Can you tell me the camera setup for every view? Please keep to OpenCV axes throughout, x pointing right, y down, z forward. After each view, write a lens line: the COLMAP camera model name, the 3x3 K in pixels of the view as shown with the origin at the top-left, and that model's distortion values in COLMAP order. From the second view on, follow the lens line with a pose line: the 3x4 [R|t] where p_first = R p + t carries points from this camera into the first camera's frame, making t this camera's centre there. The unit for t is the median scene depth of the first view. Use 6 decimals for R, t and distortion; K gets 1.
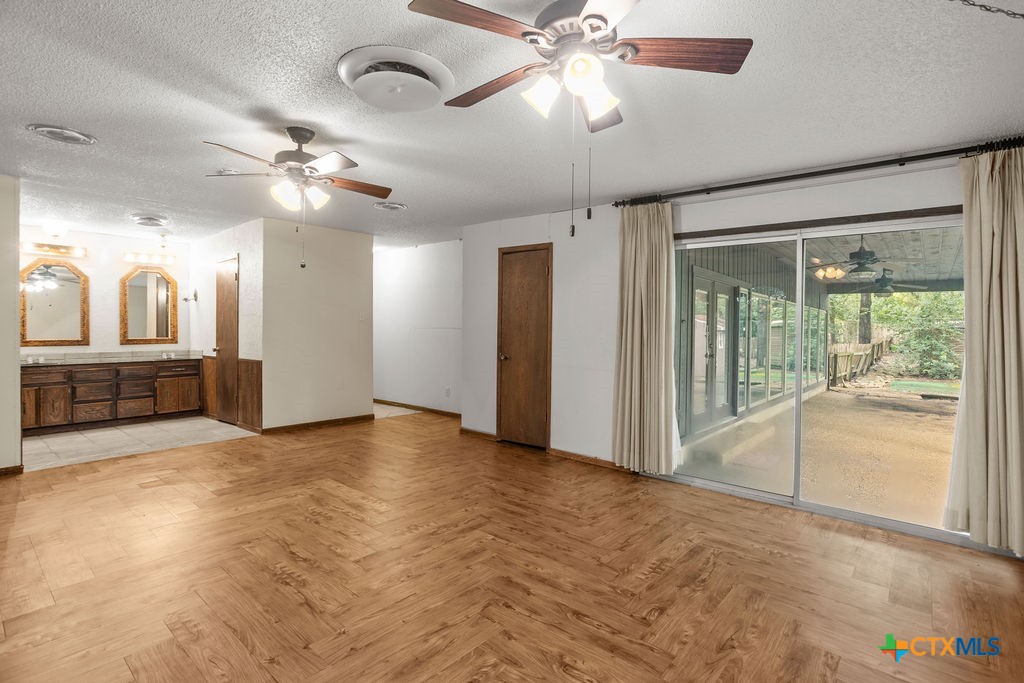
lens RADIAL K [[493.3, 0, 525.8], [0, 493.3, 328.2], [0, 0, 1]] dist [-0.035758, 0.013695]
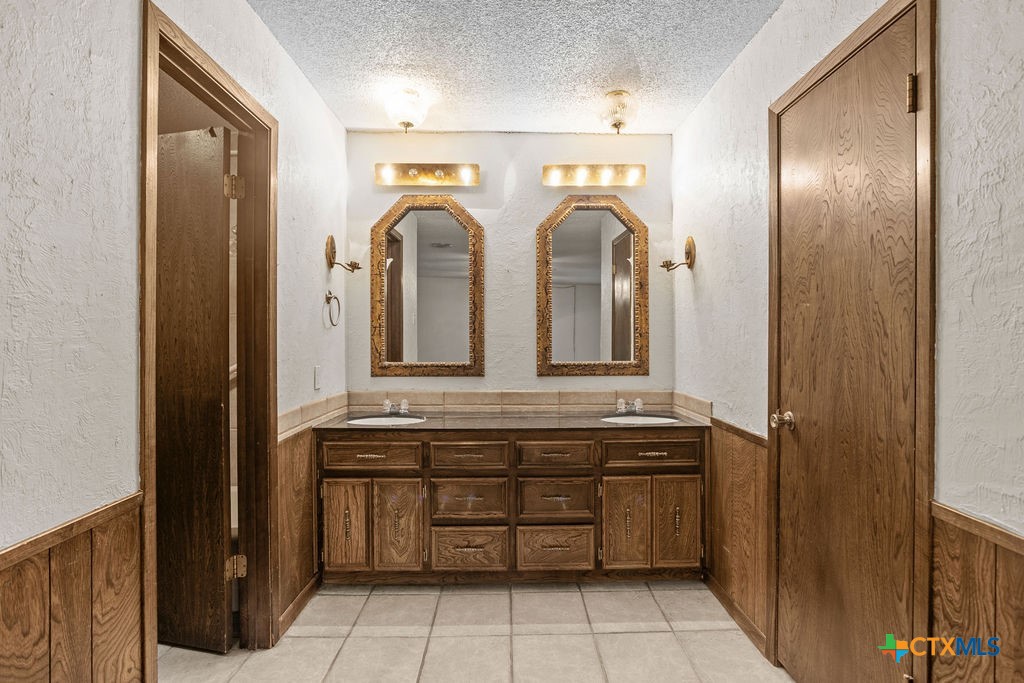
lens RADIAL K [[493.3, 0, 515.1], [0, 493.3, 339.2], [0, 0, 1]] dist [-0.035758, 0.013695]
pose [[0.647801, 0.006499, -0.761782, -0.472272], [-0.000541, 0.999967, 0.008071, -0.003254], [0.761809, -0.004816, 0.647784, 0.643802]]
